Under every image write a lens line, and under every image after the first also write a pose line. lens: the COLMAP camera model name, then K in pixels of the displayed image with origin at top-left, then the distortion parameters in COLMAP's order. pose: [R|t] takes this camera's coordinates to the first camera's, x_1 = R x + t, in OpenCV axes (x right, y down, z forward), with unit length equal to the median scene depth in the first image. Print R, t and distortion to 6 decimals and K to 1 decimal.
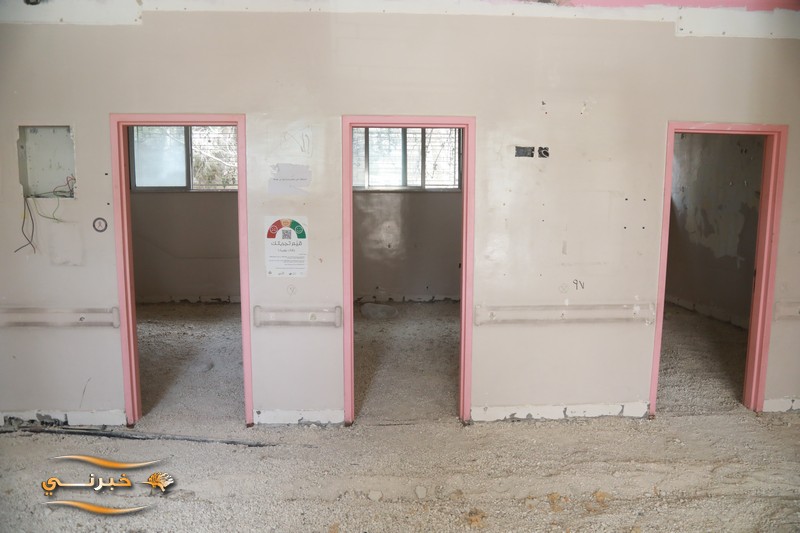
lens RADIAL K [[587.1, 0, 390.1], [0, 587.1, 272.5], [0, 0, 1]] dist [-0.099004, 0.077893]
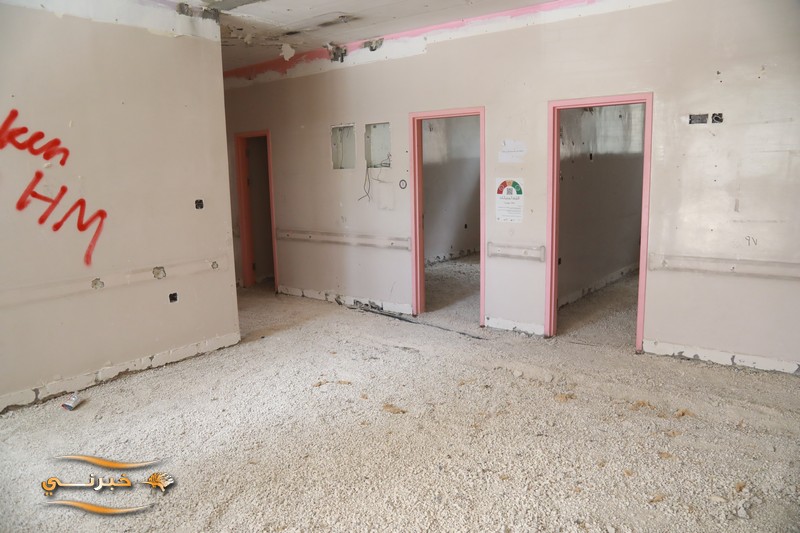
lens RADIAL K [[587.1, 0, 390.1], [0, 587.1, 272.5], [0, 0, 1]] dist [-0.099004, 0.077893]
pose [[0.748410, 0.091936, -0.656833, 0.527669], [-0.057867, 0.995621, 0.073421, 0.040407], [0.660707, -0.016940, 0.750453, -0.223069]]
